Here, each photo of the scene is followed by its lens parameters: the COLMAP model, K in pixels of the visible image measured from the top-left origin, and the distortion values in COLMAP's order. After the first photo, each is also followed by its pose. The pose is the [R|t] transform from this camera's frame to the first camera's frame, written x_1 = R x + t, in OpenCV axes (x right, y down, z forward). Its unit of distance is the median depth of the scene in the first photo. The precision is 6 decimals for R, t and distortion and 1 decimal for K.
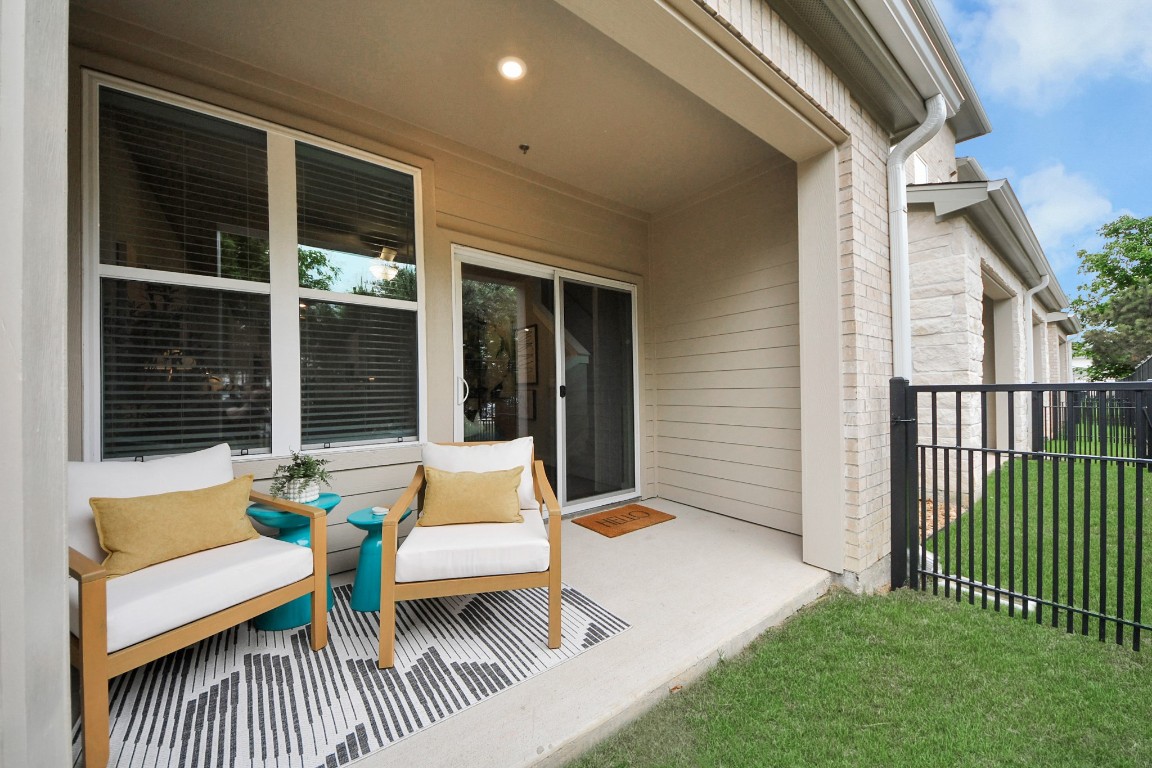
lens RADIAL K [[417.5, 0, 571.7], [0, 417.5, 386.4], [0, 0, 1]] dist [0.003186, -0.000202]
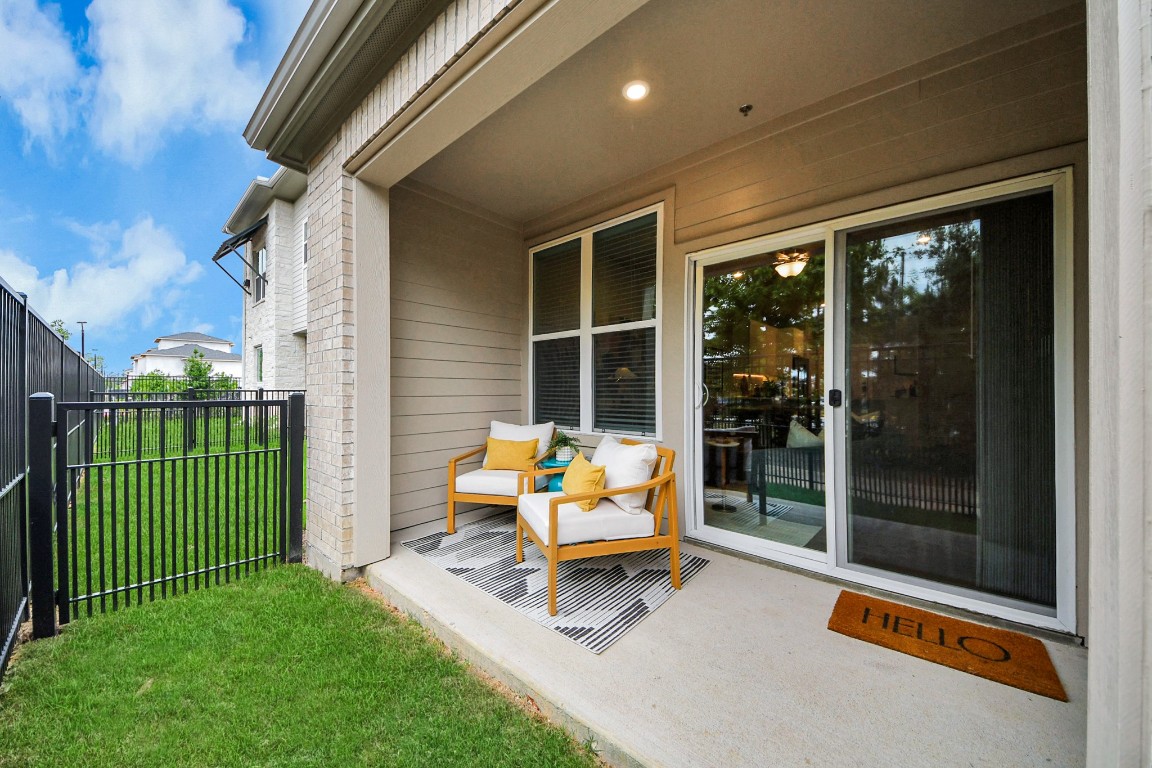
lens RADIAL K [[417.5, 0, 572.0], [0, 417.5, 390.7], [0, 0, 1]] dist [0.003186, -0.000202]
pose [[0.168457, -0.005380, -0.985694, 0.875138], [-0.002211, 0.999981, -0.005836, 0.009419], [0.985707, 0.003162, 0.168442, 0.675600]]
